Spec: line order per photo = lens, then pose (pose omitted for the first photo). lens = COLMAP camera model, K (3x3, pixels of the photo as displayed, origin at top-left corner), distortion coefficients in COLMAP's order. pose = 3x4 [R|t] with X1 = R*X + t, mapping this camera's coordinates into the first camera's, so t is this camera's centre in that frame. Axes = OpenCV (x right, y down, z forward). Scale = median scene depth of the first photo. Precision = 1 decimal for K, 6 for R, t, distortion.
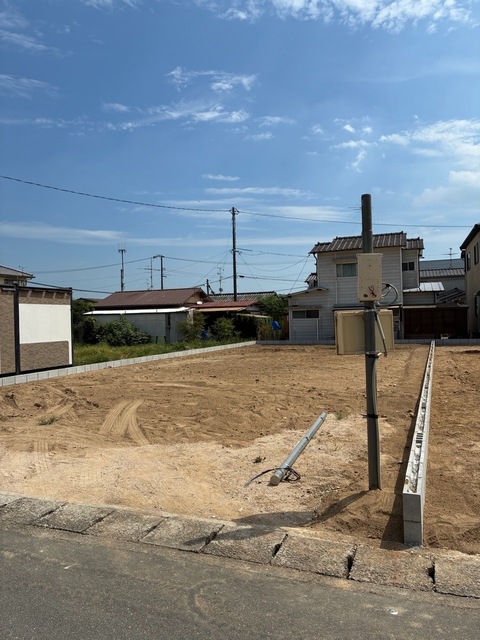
lens RADIAL K [[476.2, 0, 236.6], [0, 476.2, 318.8], [0, 0, 1]] dist [0.063914, -0.101961]
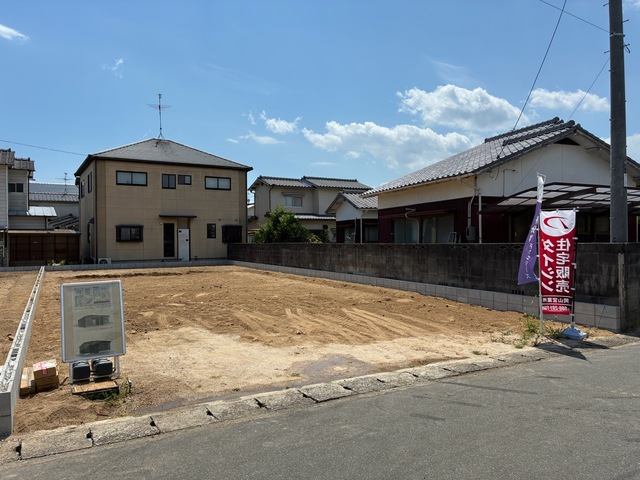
lens RADIAL K [[479.7, 0, 317.6], [0, 479.7, 239.6], [0, 0, 1]] dist [0.087587, -0.112965]
pose [[0.624940, 0.019122, 0.780439, -0.039208], [-0.009492, 0.999812, -0.016895, 0.003774], [-0.780615, 0.003150, 0.625004, -0.153553]]
